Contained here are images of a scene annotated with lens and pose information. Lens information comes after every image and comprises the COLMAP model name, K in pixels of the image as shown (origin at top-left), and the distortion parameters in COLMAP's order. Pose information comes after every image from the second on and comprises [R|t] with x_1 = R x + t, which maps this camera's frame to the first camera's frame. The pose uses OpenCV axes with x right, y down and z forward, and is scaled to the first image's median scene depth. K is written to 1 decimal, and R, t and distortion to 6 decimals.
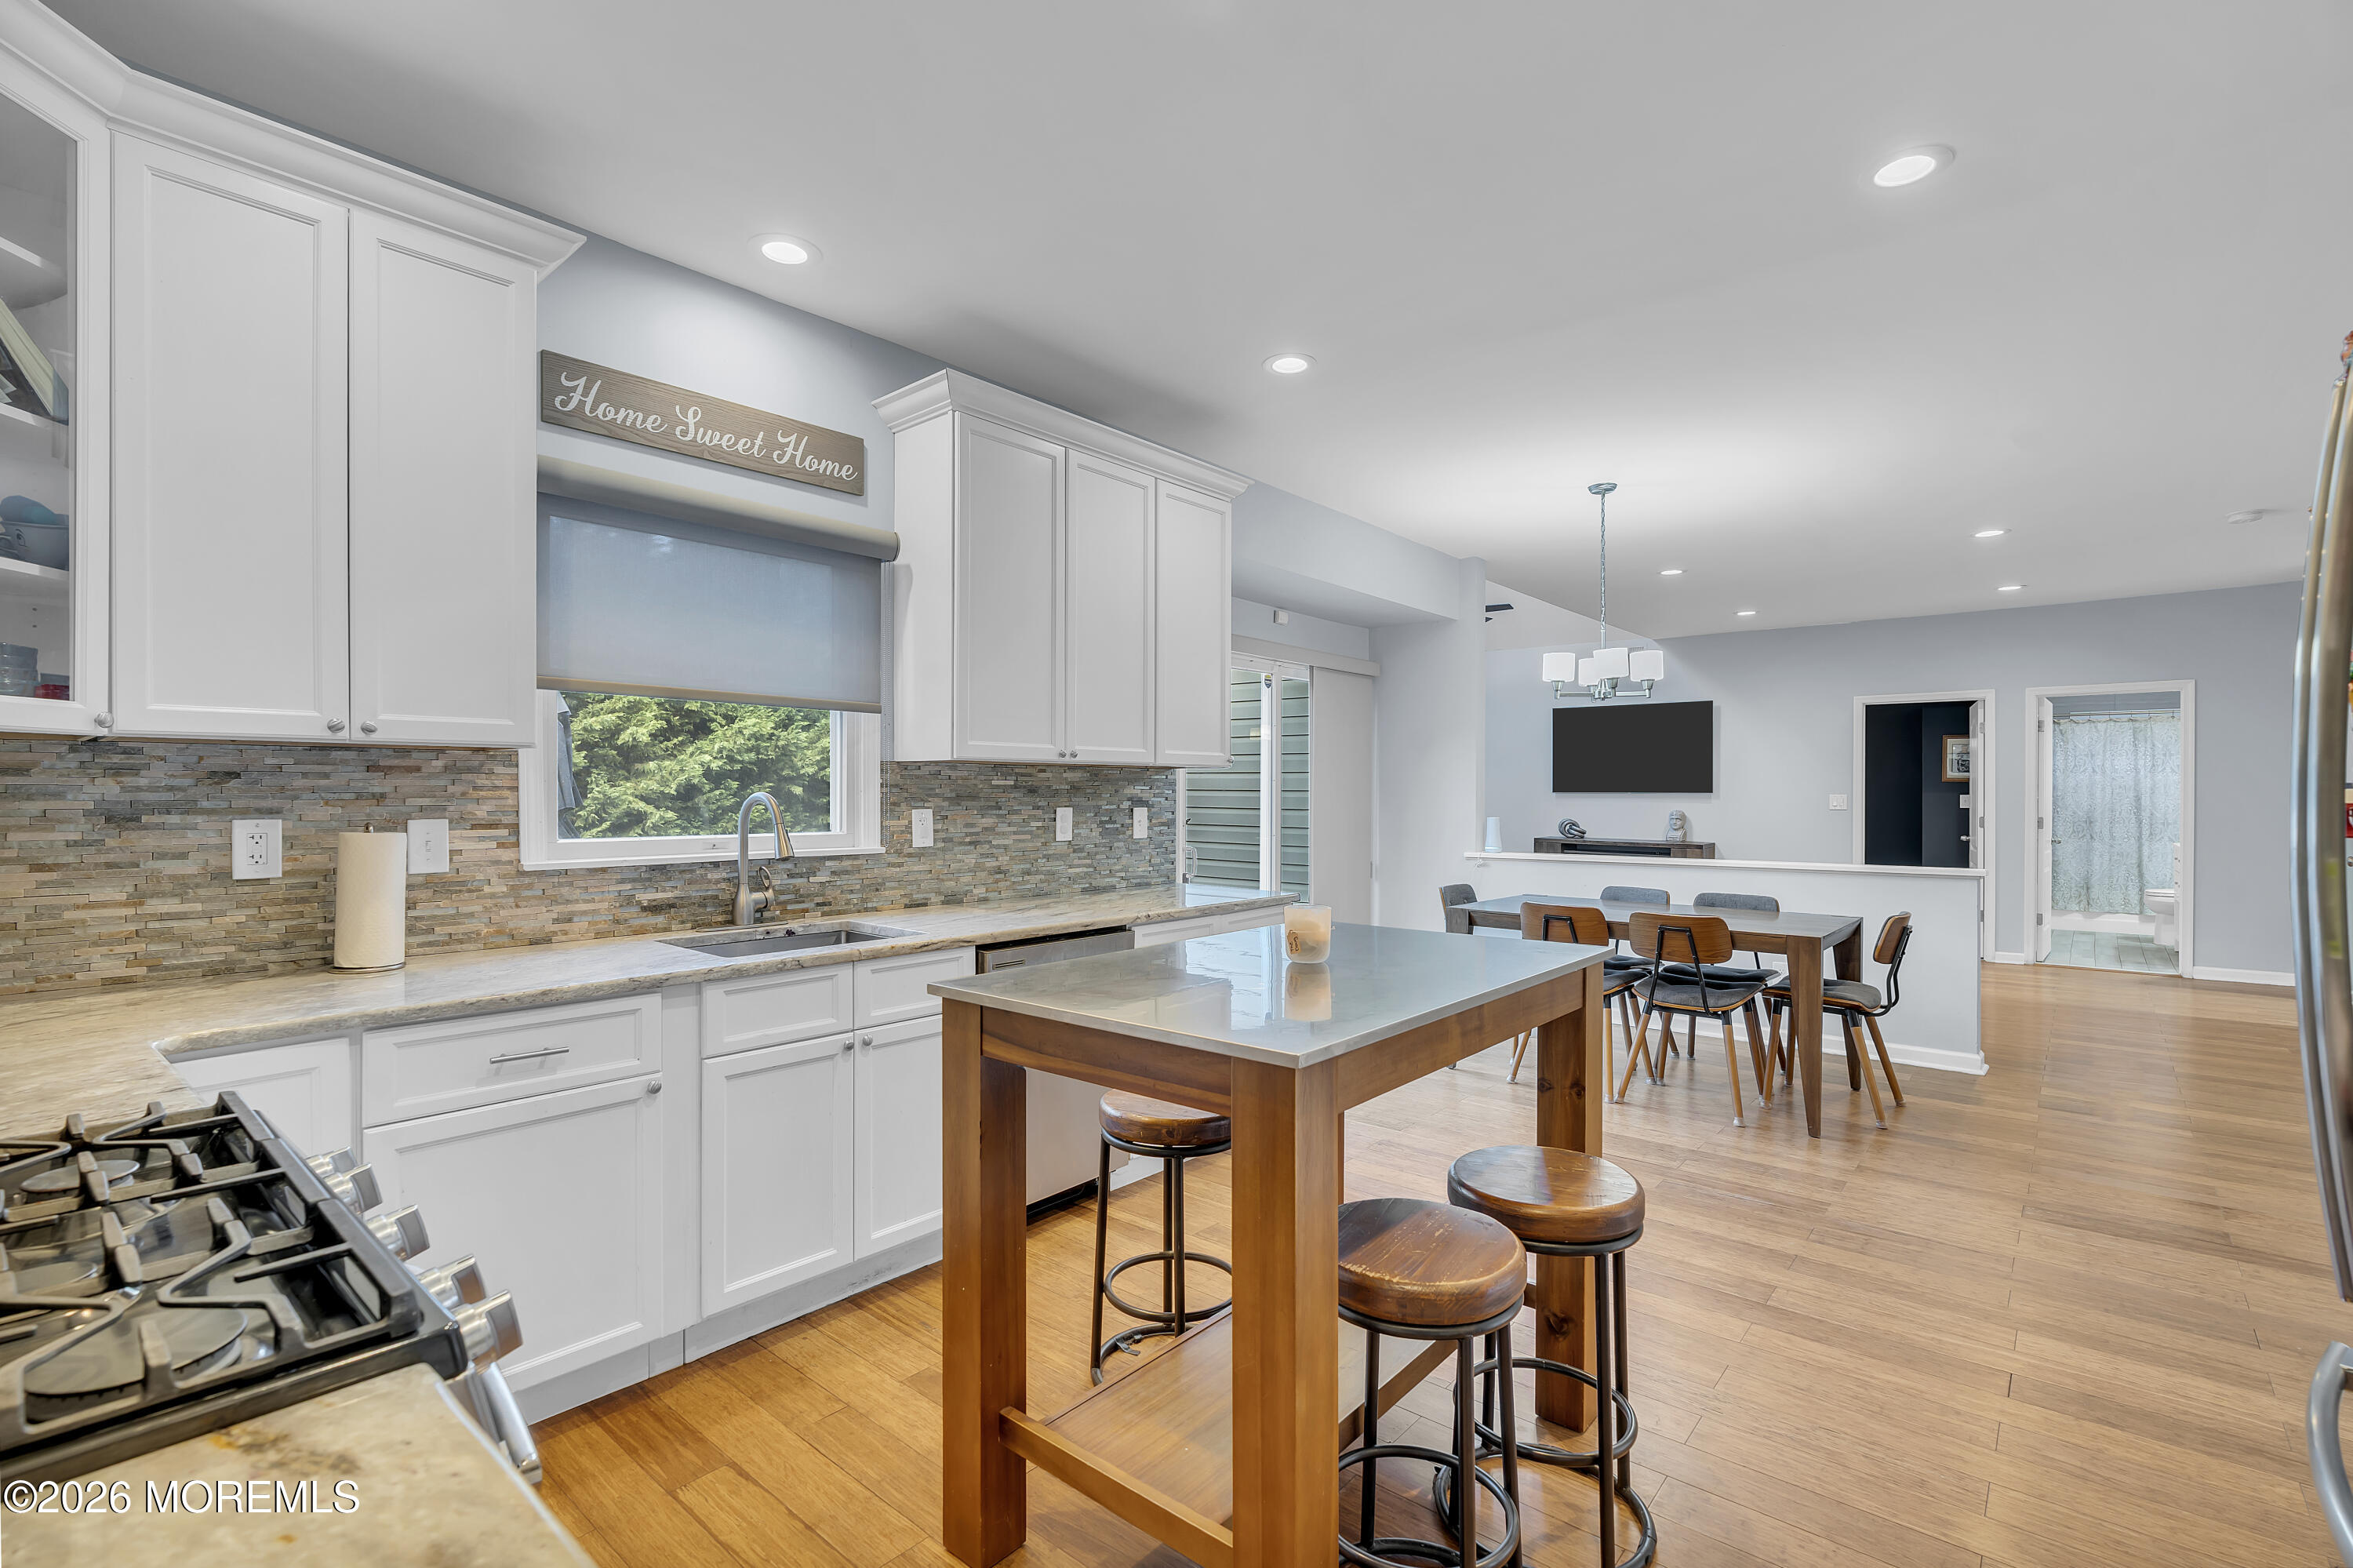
lens RADIAL K [[1056.3, 0, 1176.0], [0, 1056.3, 794.9], [0, 0, 1]] dist [-0.008988, 0.000425]
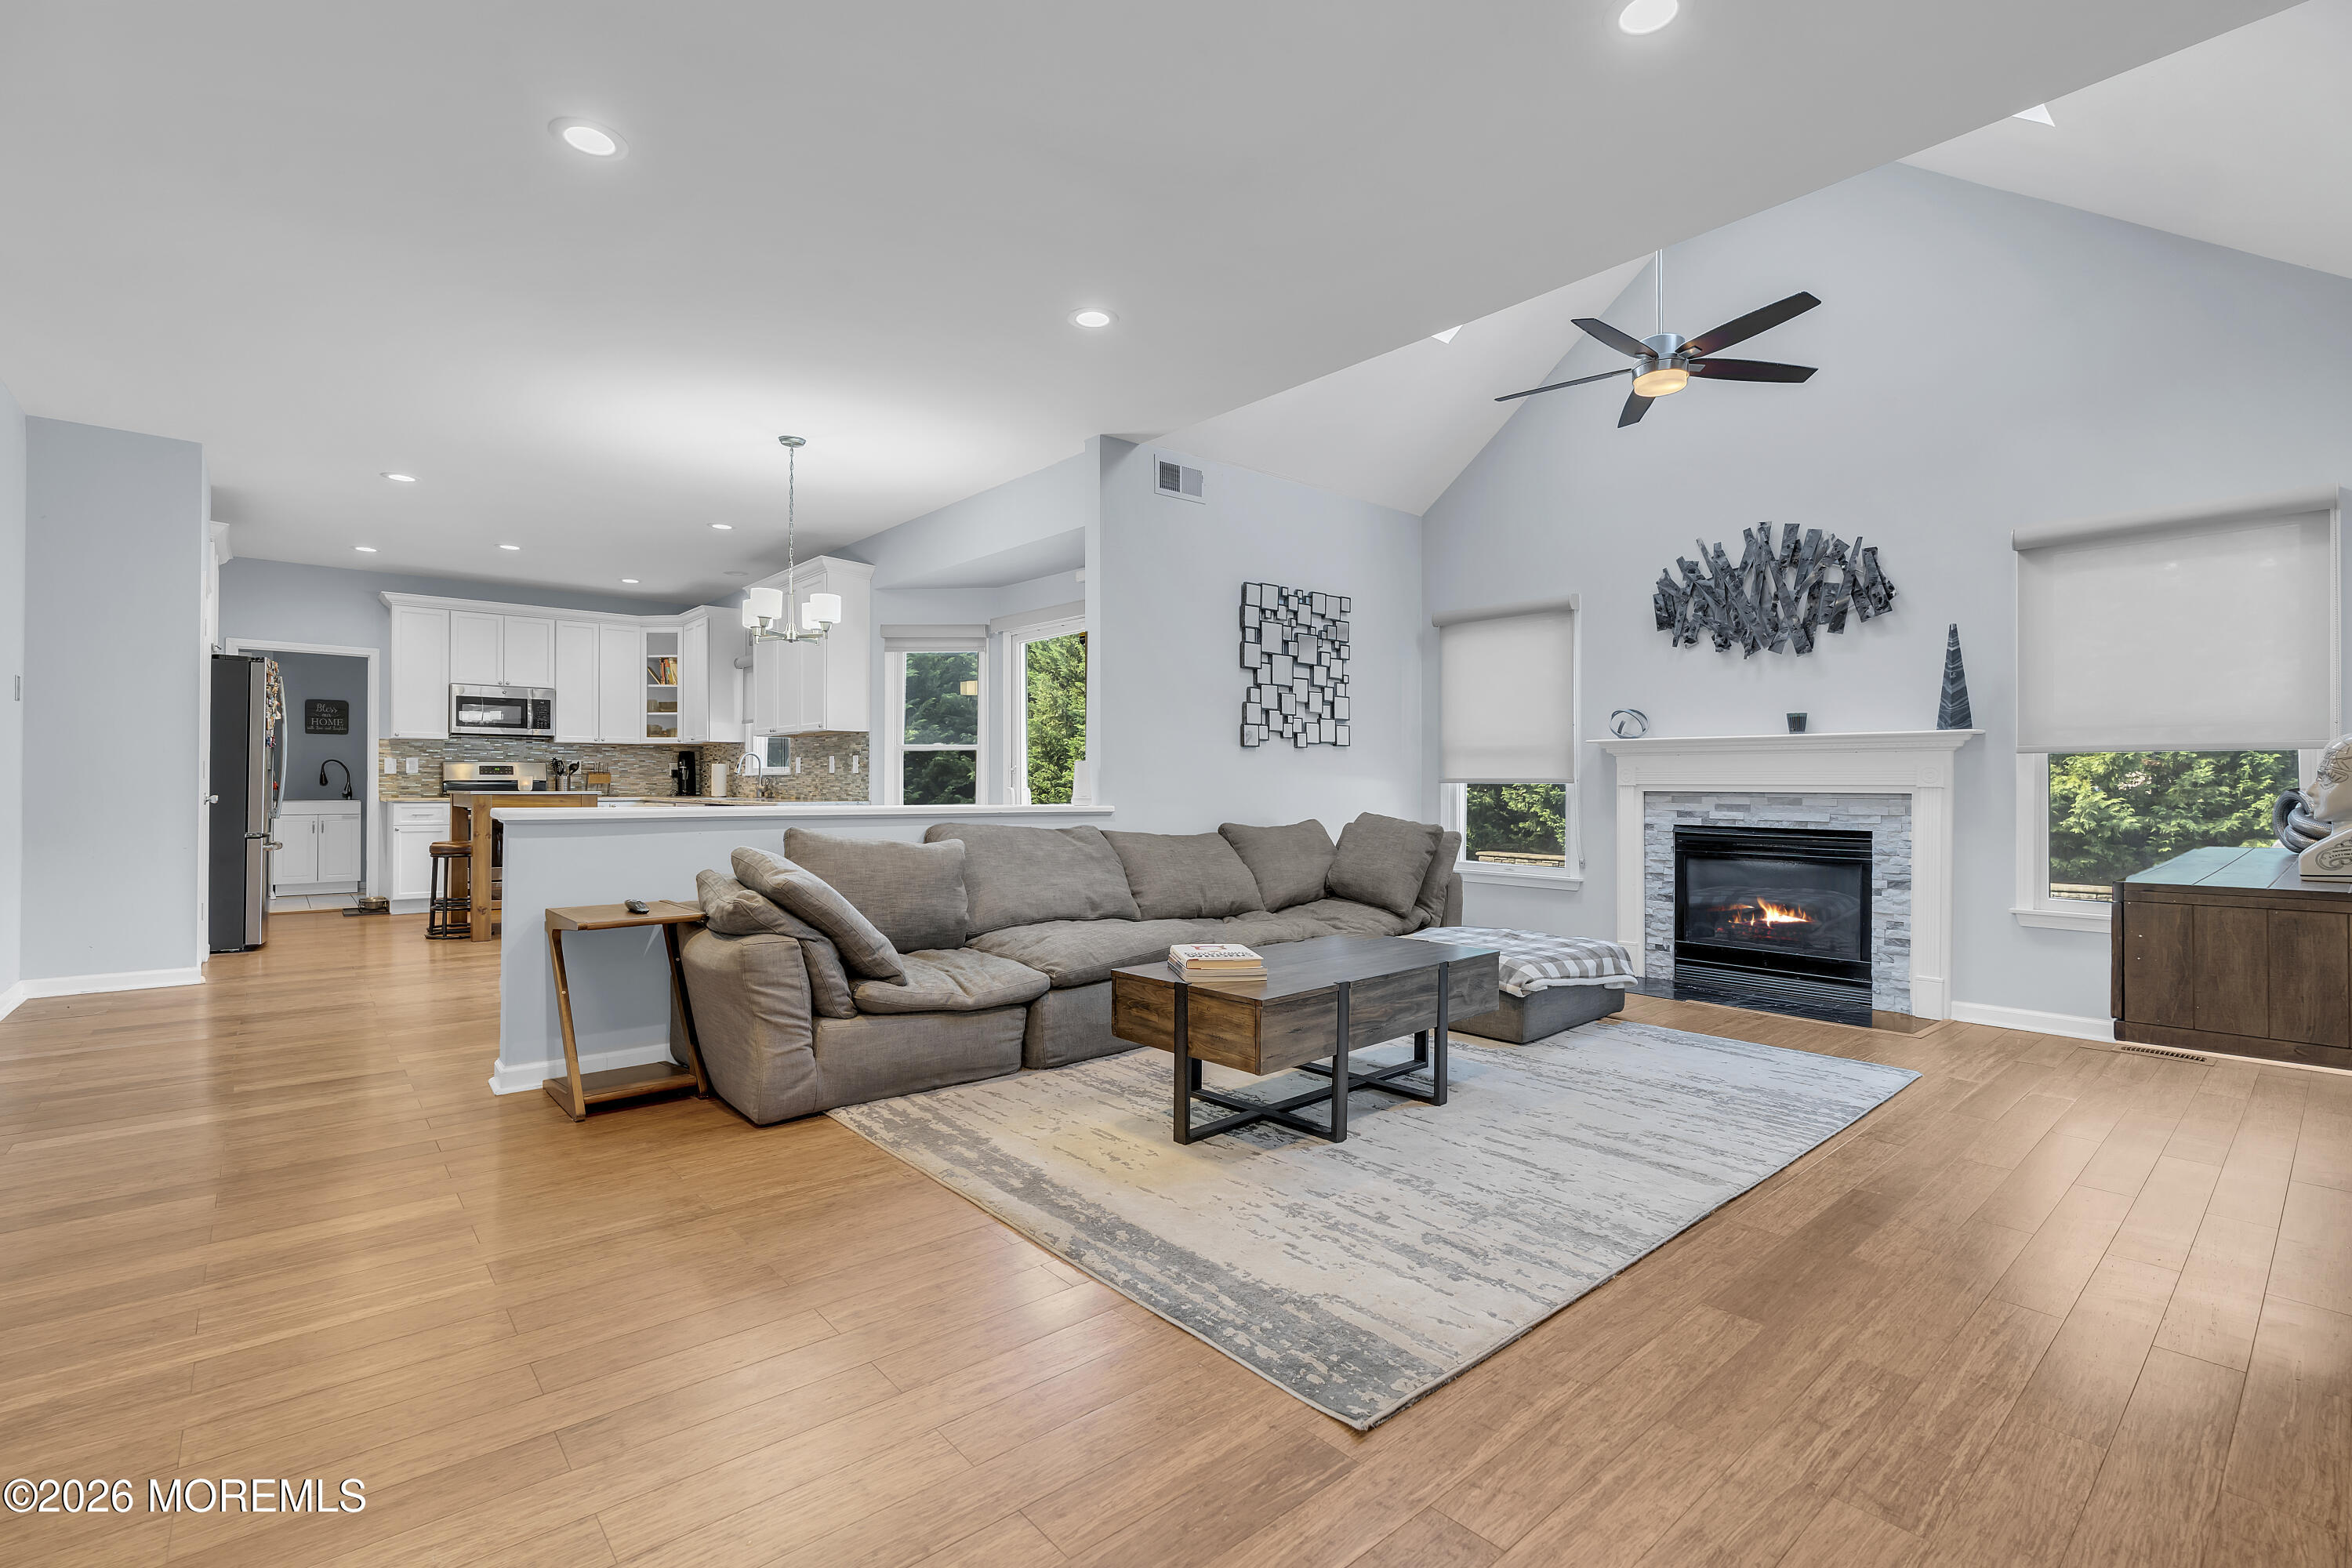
lens RADIAL K [[1057.8, 0, 1176.0], [0, 1057.8, 784.0], [0, 0, 1]] dist [-0.010555, 0.000510]
pose [[-0.145529, -0.003592, -0.989347, 1.590991], [-0.005911, 0.999979, -0.002761, 0.059742], [0.989336, 0.005446, -0.145548, 1.754563]]
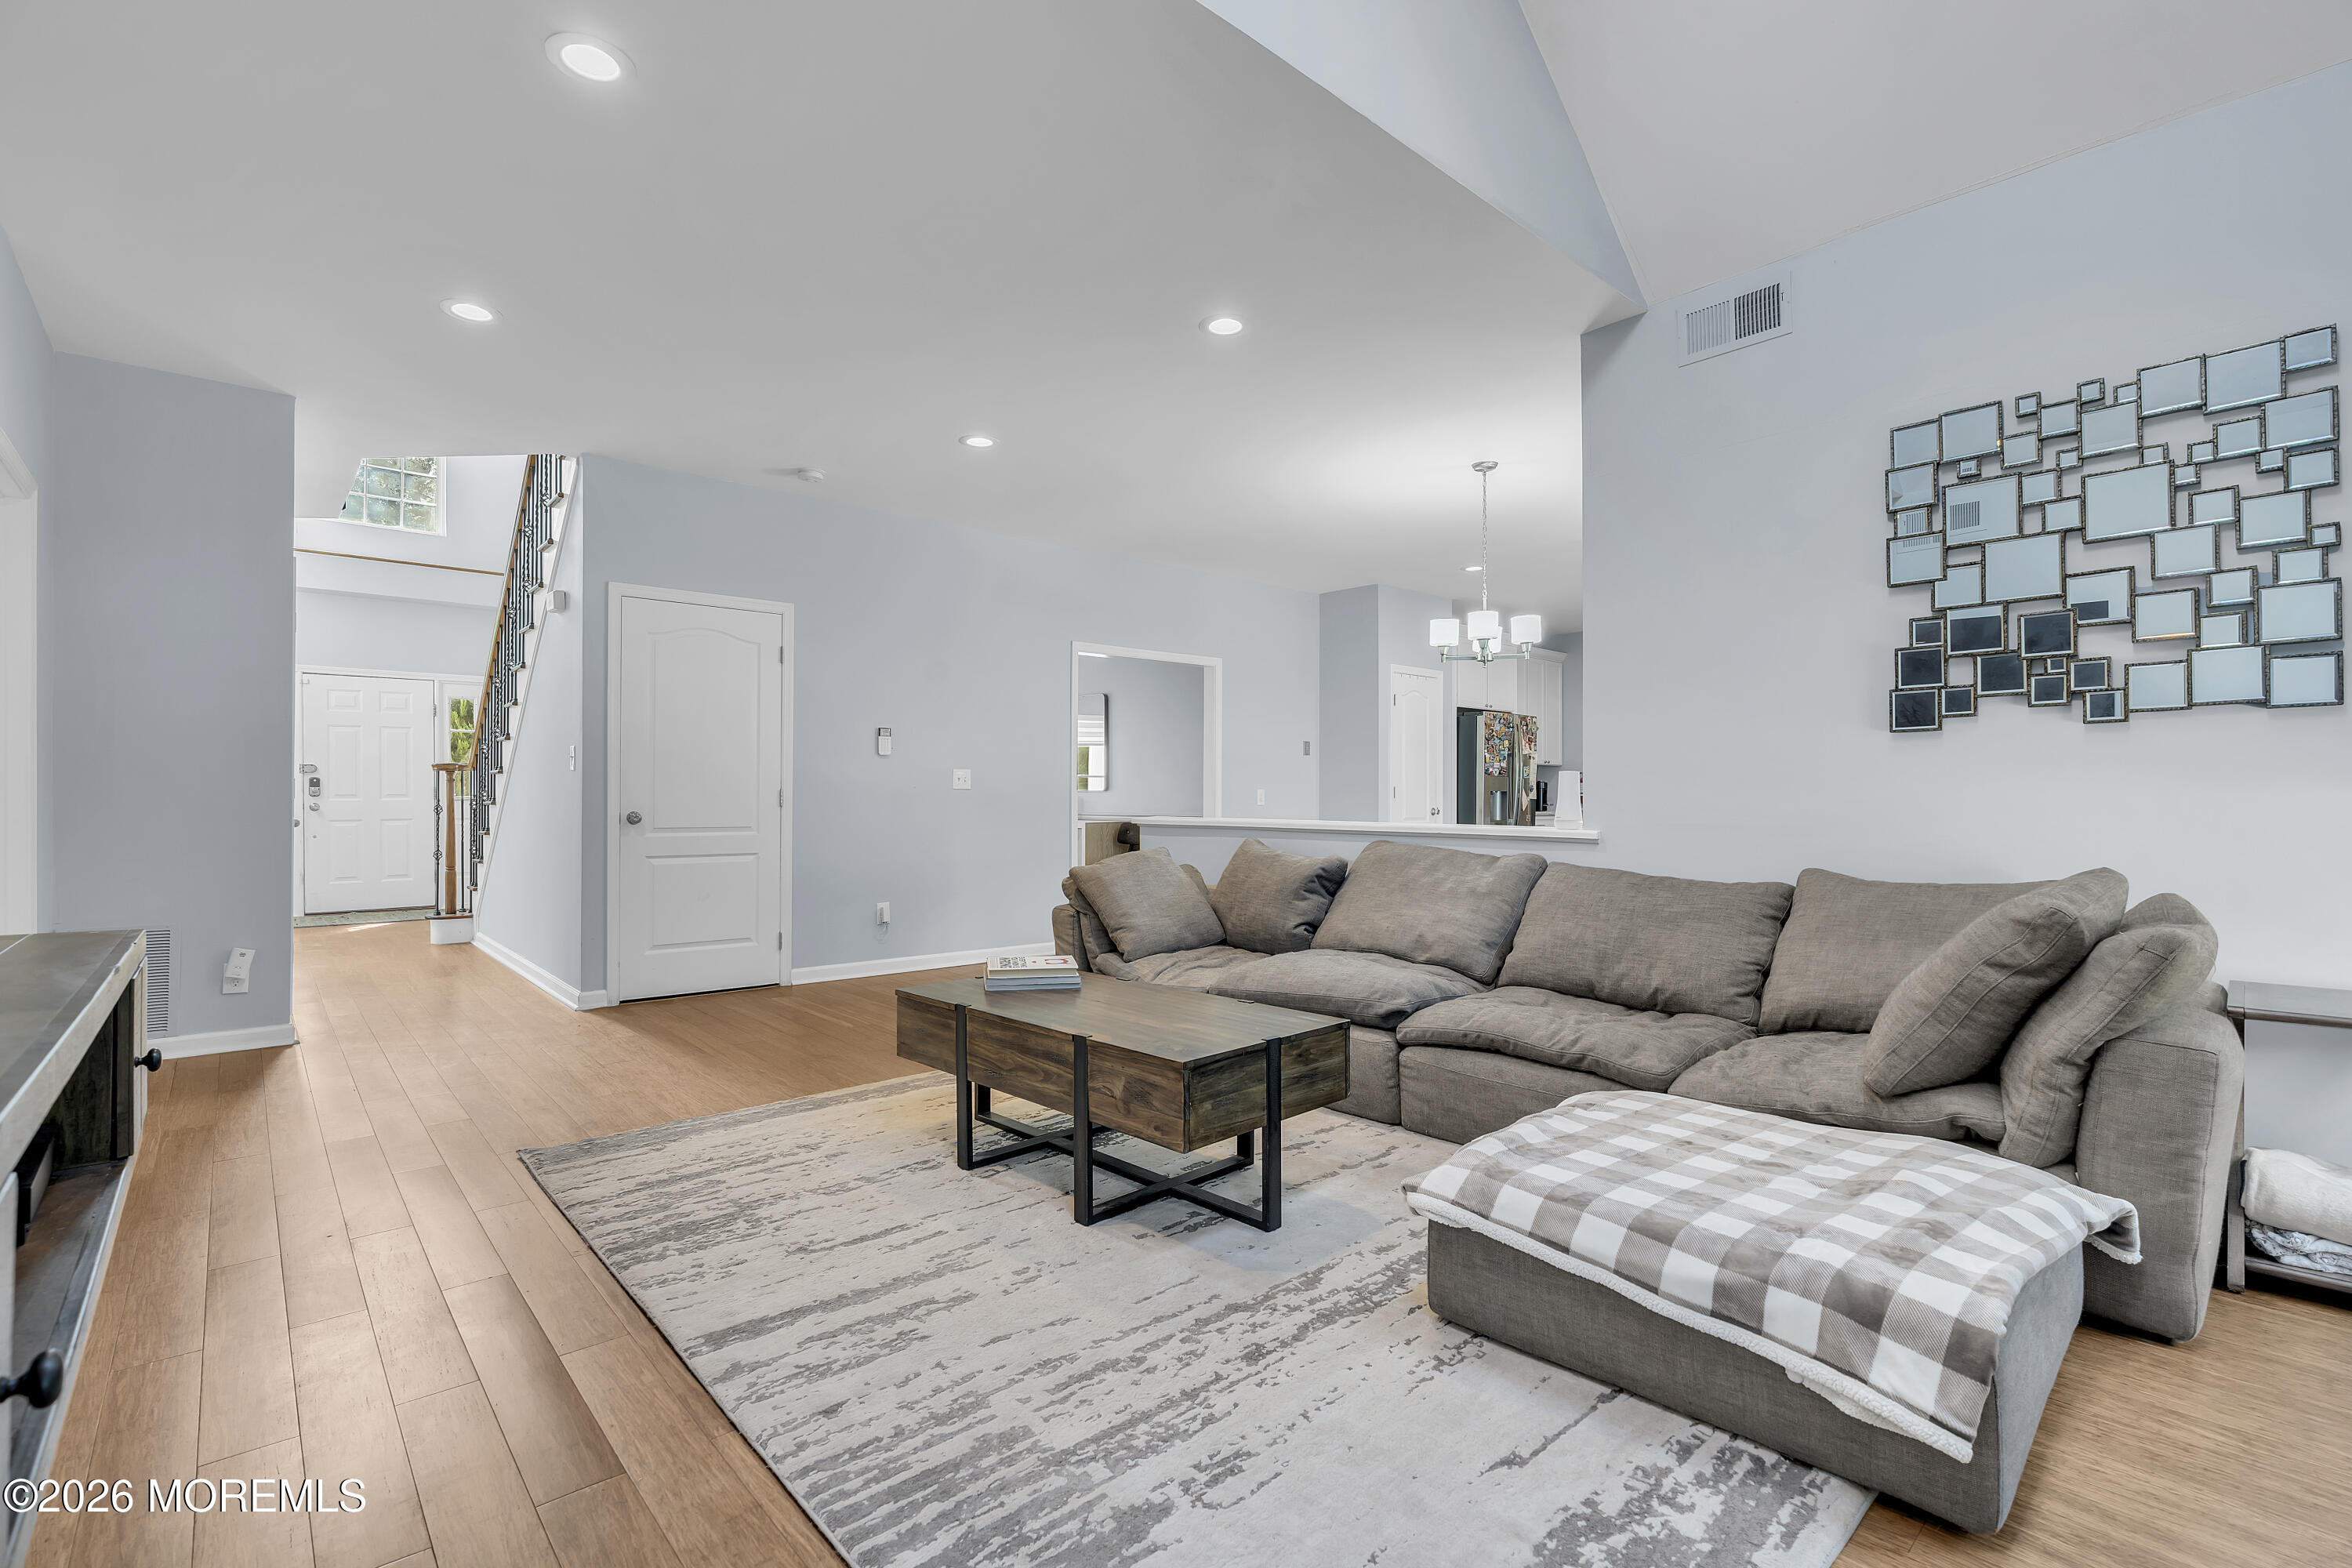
lens RADIAL K [[1055.8, 0, 1175.5], [0, 1055.8, 794.9], [0, 0, 1]] dist [-0.008988, 0.000425]
pose [[-0.991381, -0.004112, 0.130942, 0.658017], [-0.004212, 0.999991, -0.000492, 0.053509], [-0.130939, -0.001039, -0.991390, 2.417391]]
